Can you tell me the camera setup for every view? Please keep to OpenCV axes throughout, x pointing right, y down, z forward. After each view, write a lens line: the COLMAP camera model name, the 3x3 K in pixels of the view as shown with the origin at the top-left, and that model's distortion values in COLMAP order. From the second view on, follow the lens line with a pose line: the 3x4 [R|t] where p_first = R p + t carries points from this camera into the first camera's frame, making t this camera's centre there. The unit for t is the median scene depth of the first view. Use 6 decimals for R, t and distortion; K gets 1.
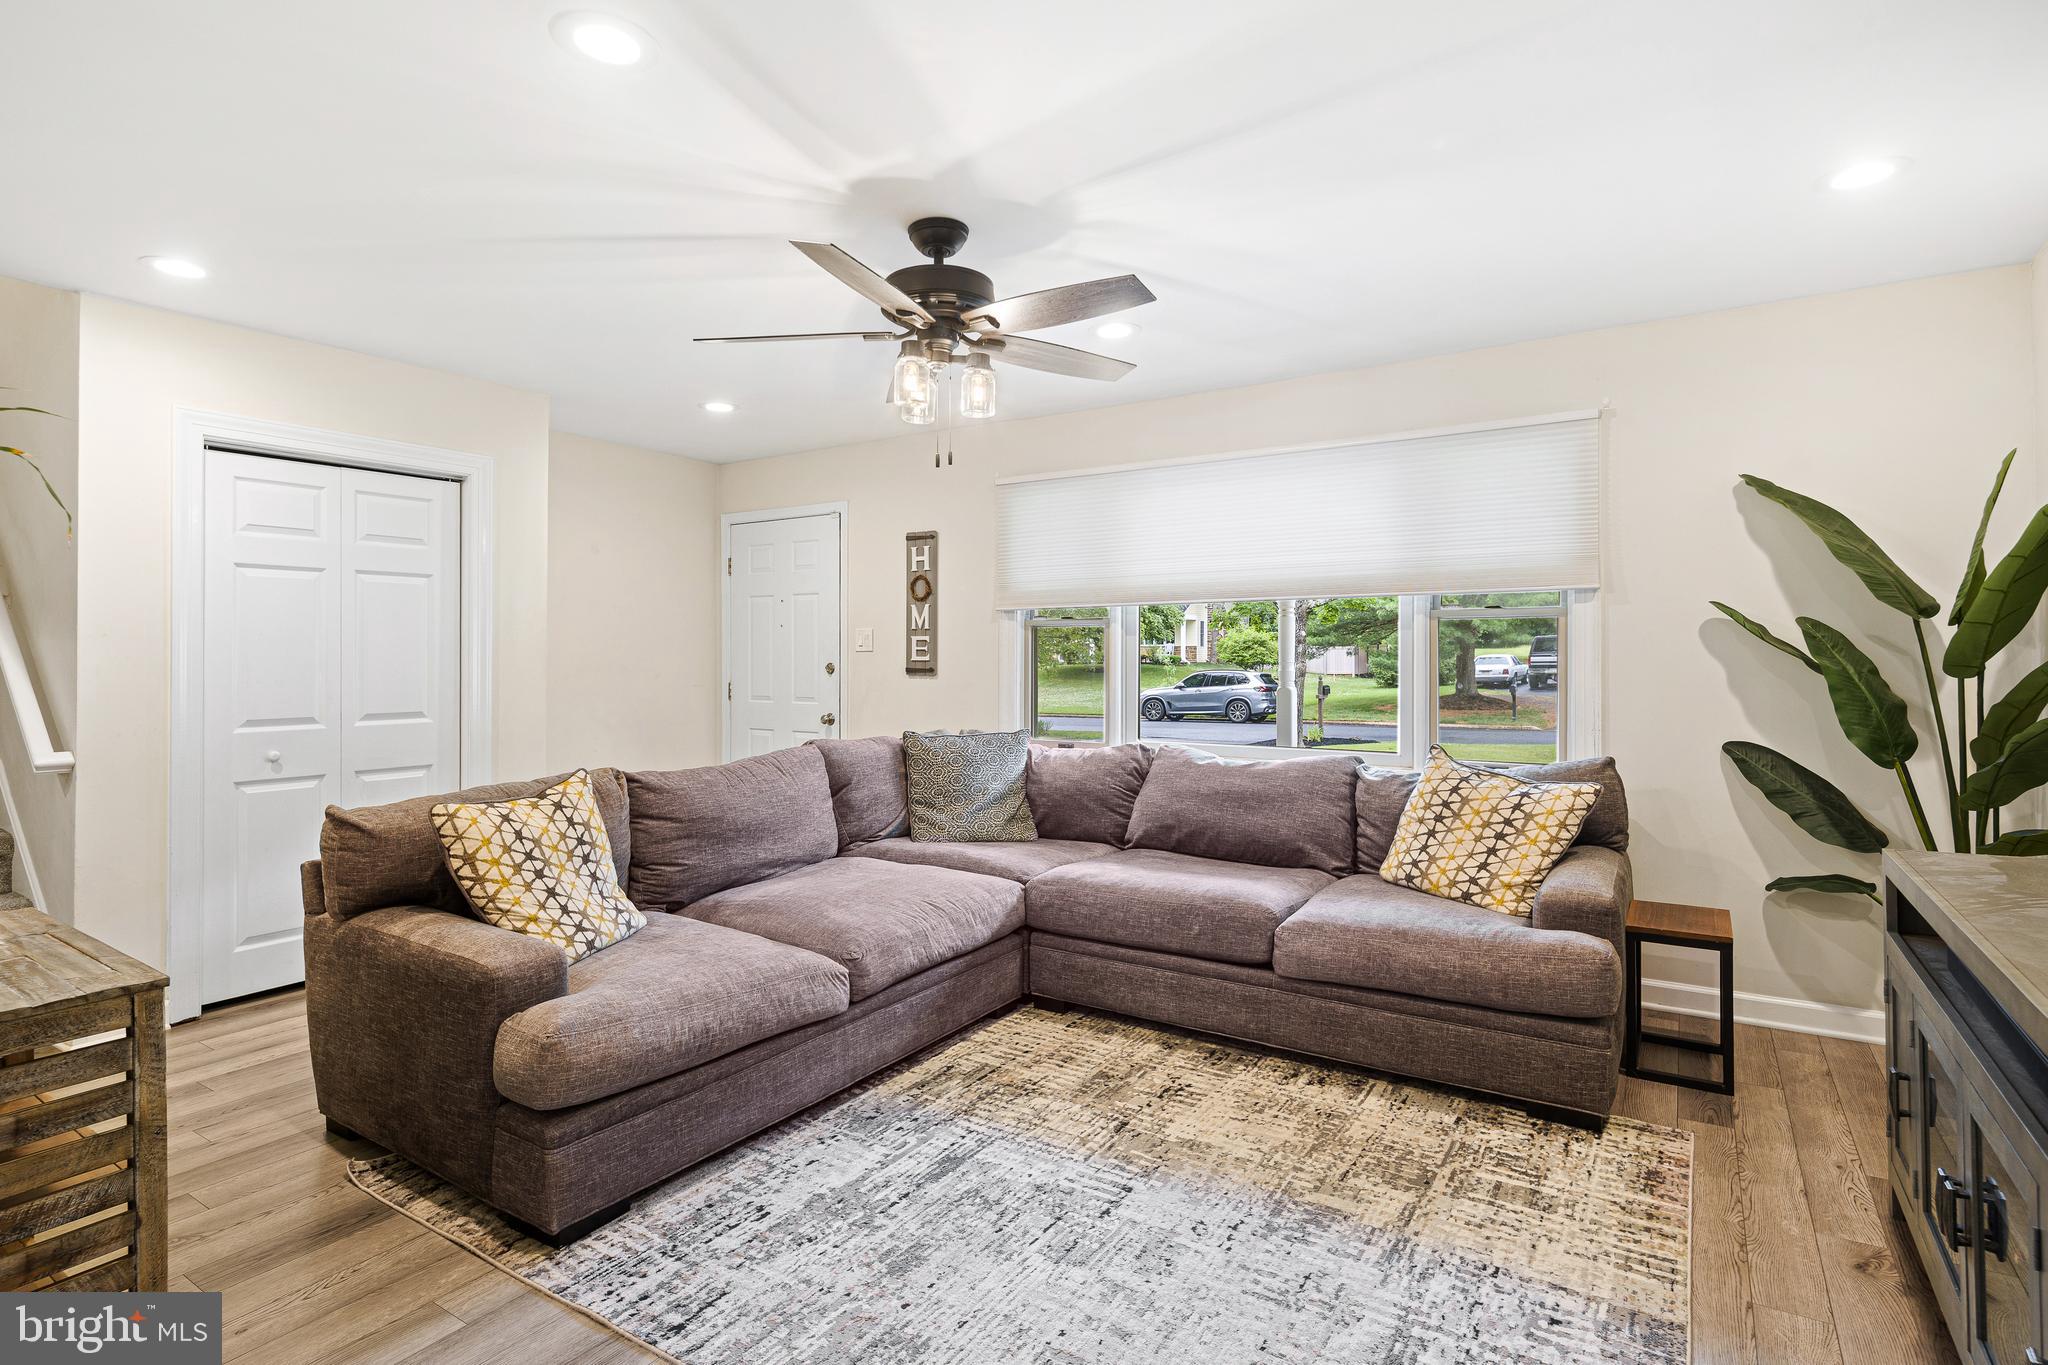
lens RADIAL K [[1007.8, 0, 1014.6], [0, 1007.8, 663.9], [0, 0, 1]] dist [0.010228, -0.004225]
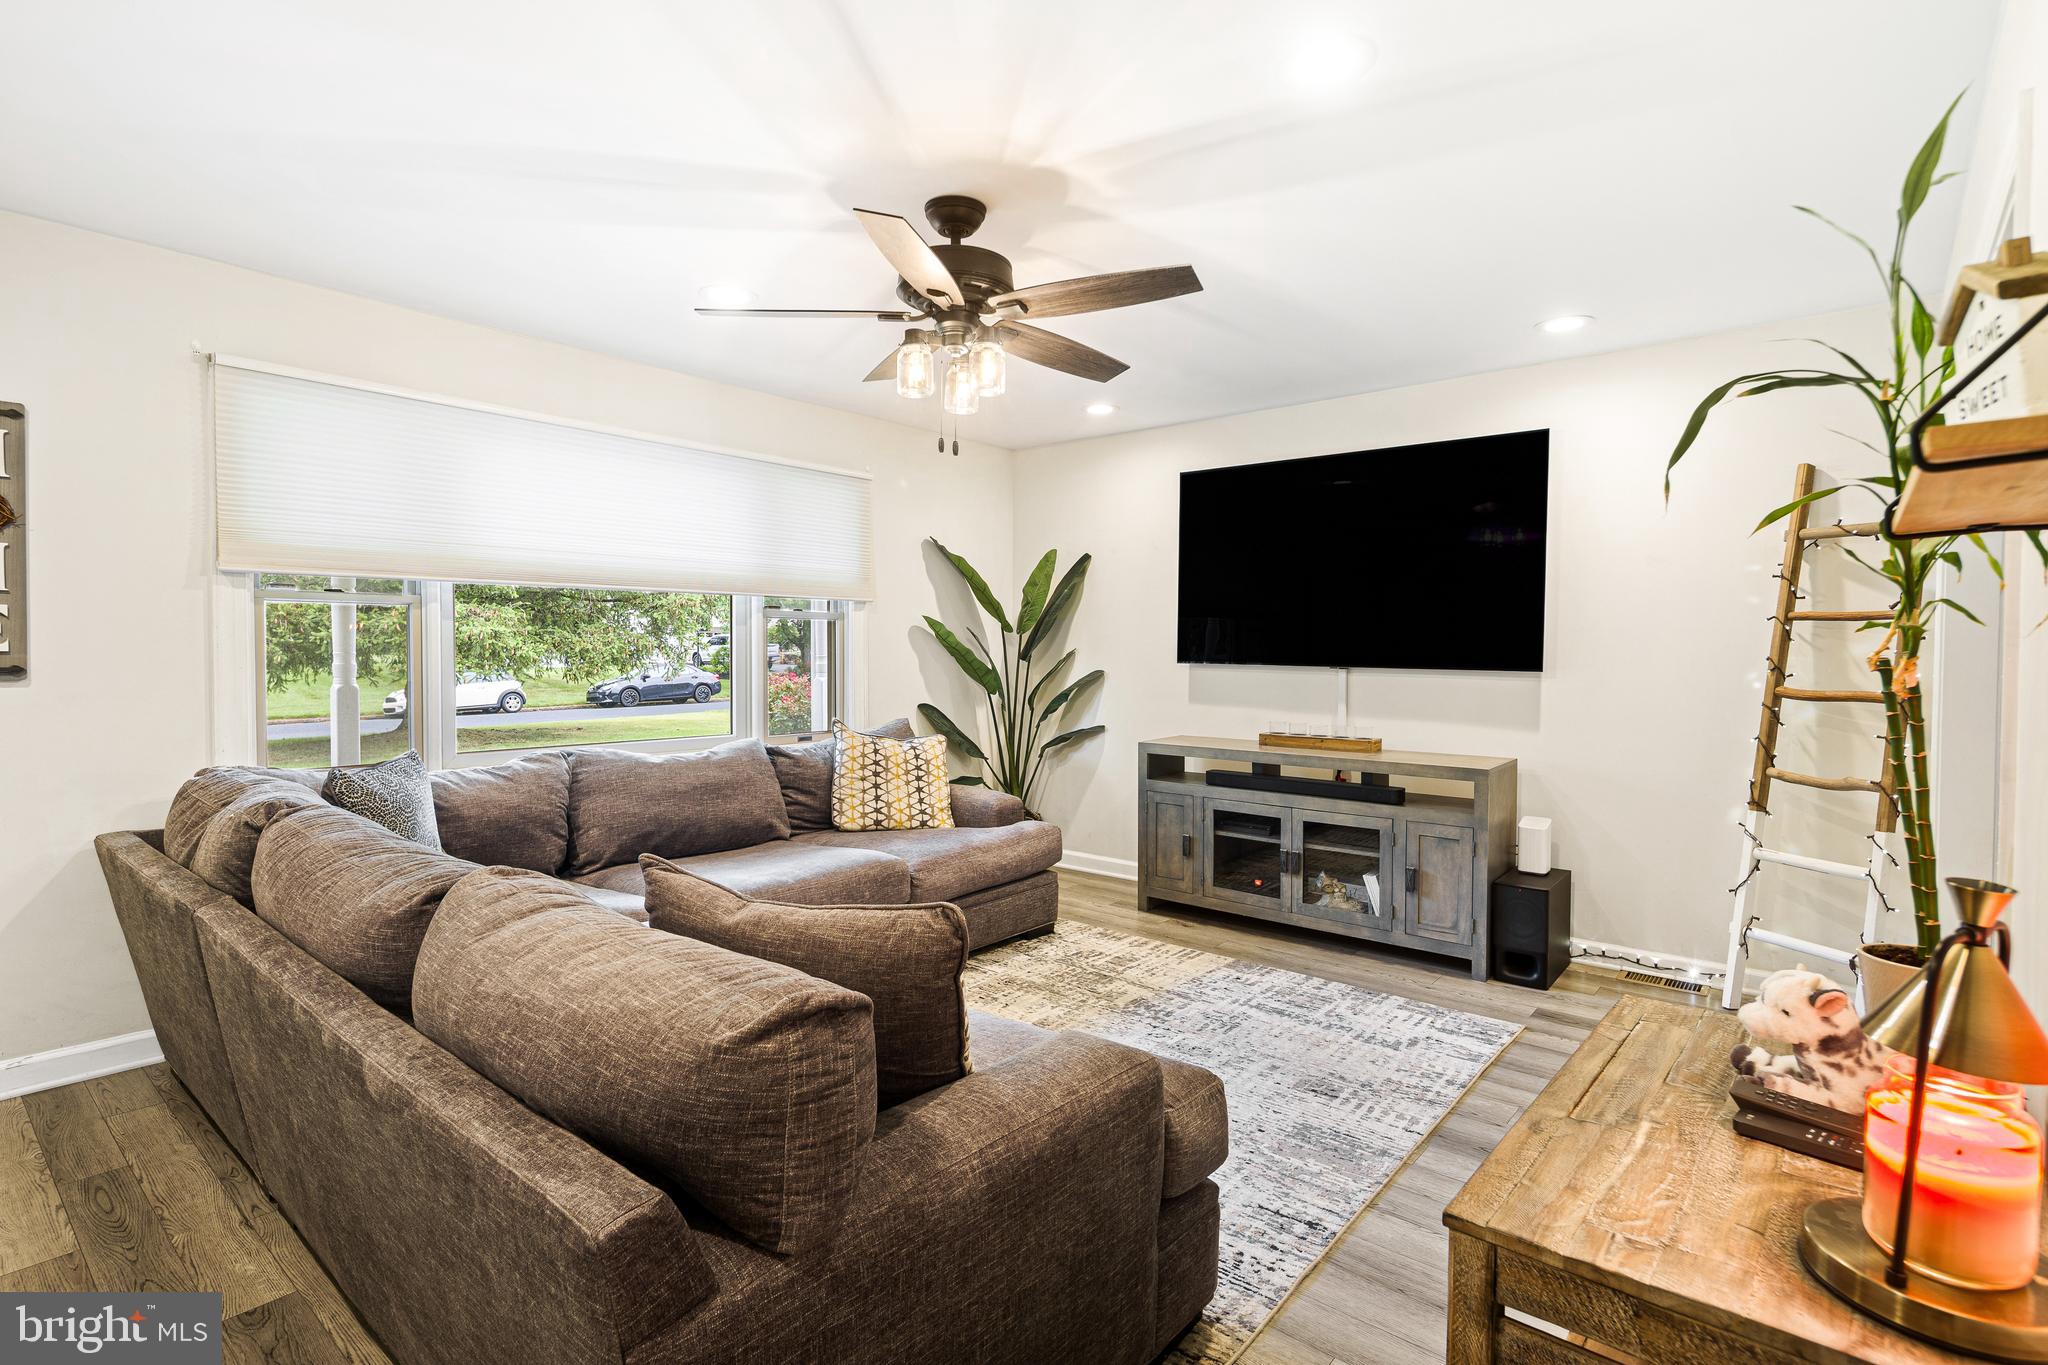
lens RADIAL K [[1007.8, 0, 1007.3], [0, 1007.8, 682.5], [0, 0, 1]] dist [0.010228, -0.004225]
pose [[0.128285, -0.029443, 0.991300, -0.888917], [0.001269, 0.999563, 0.029524, -0.003301], [-0.991736, -0.002529, 0.128267, 0.702442]]
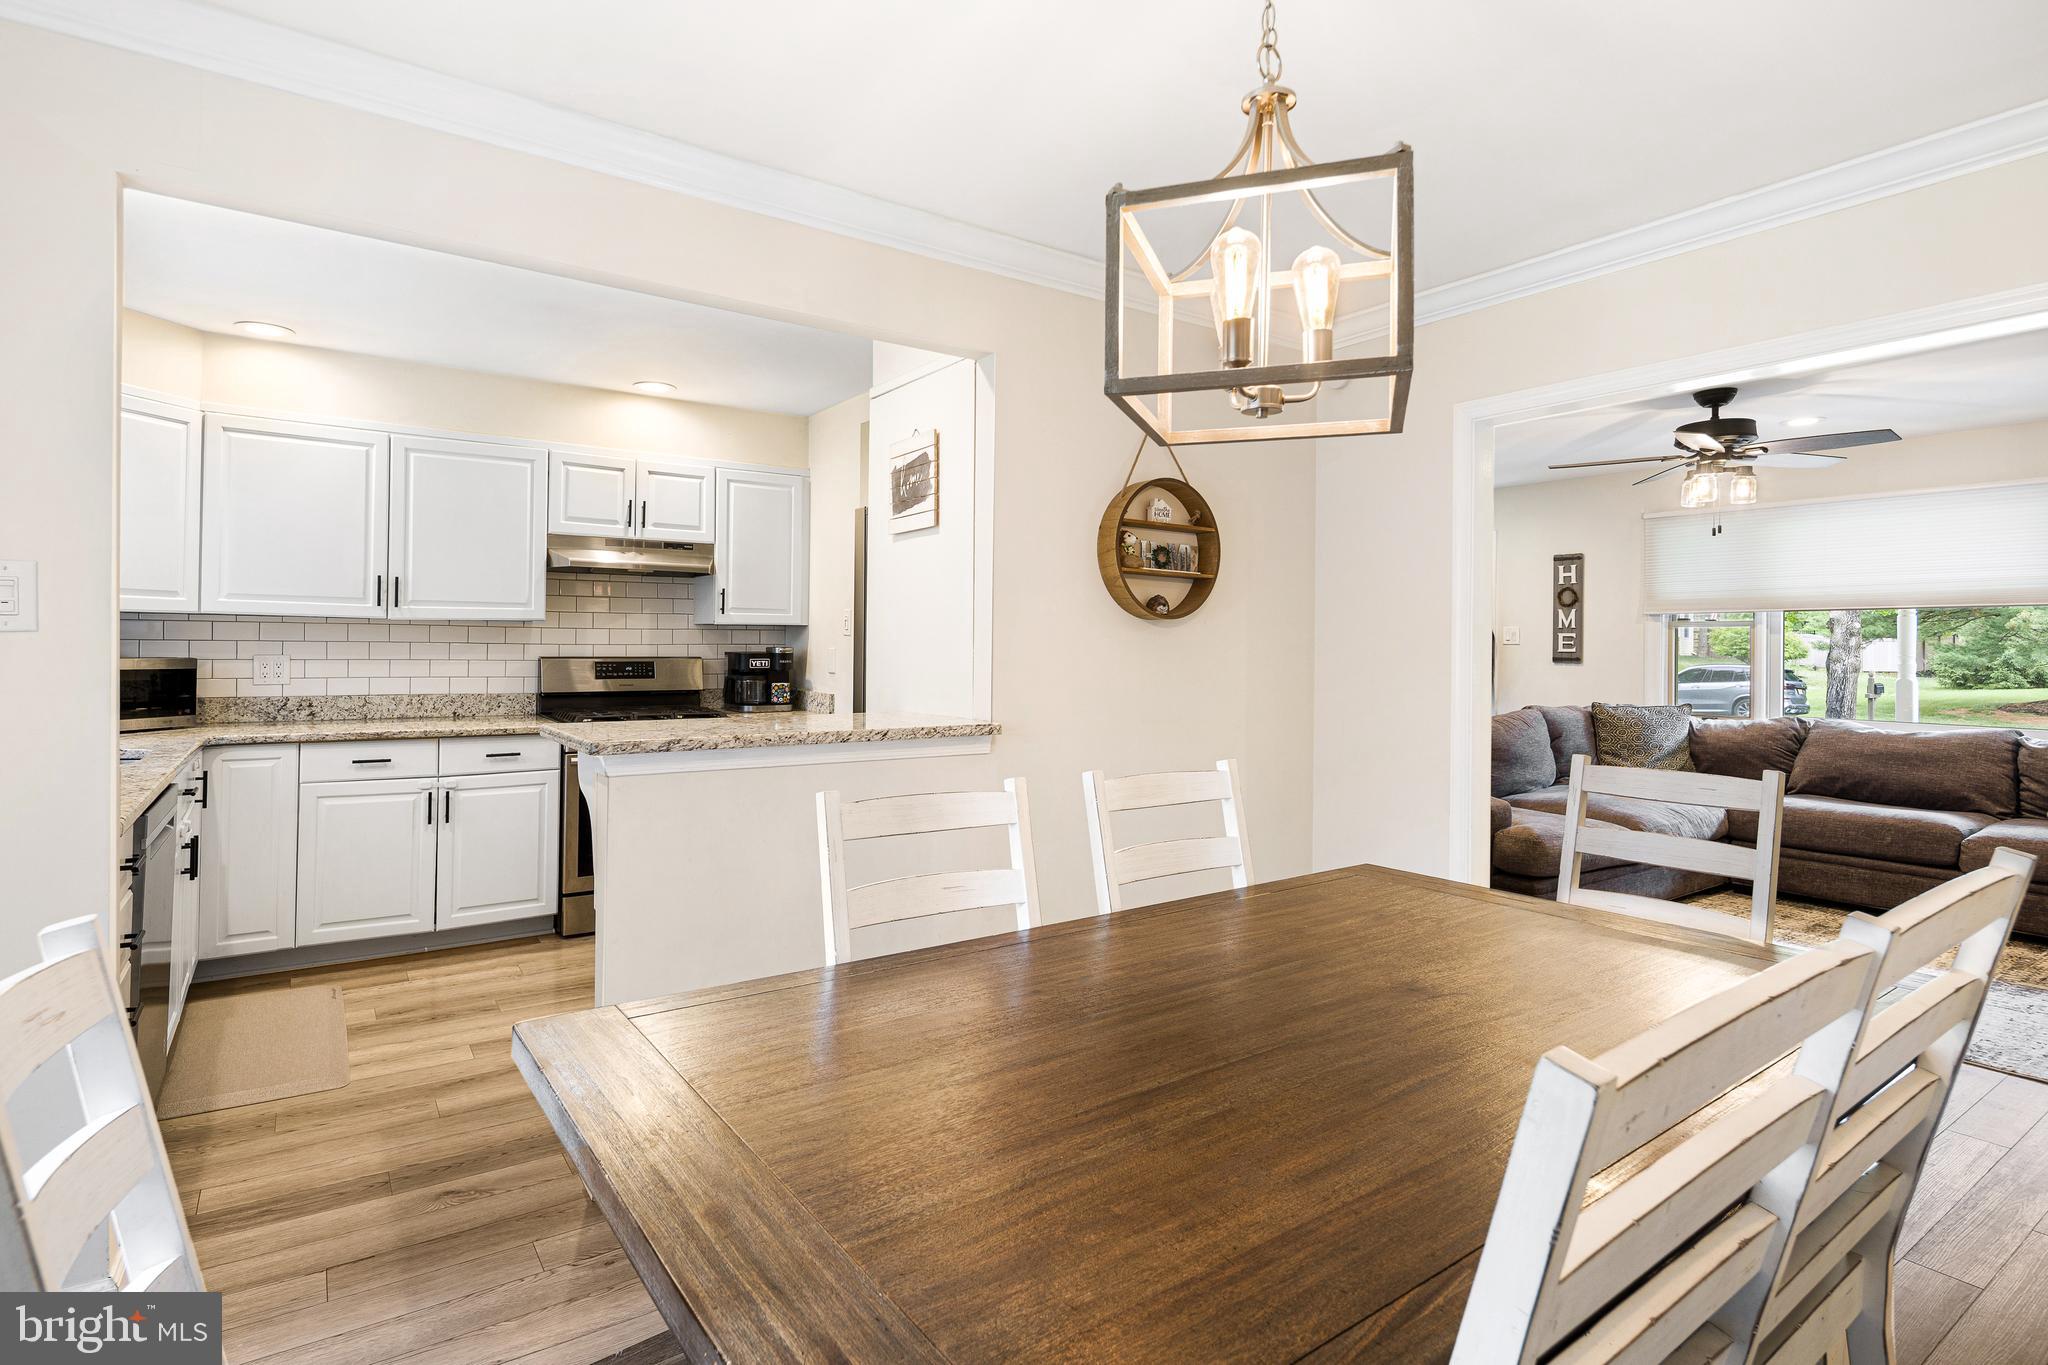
lens RADIAL K [[1007.8, 0, 1030.2], [0, 1007.8, 642.6], [0, 0, 1]] dist [0.010228, -0.004225]
pose [[0.928811, 0.007054, -0.370487, -0.427934], [-0.010719, 0.999912, -0.007834, 0.003876], [0.370399, 0.011248, 0.928804, -0.813586]]
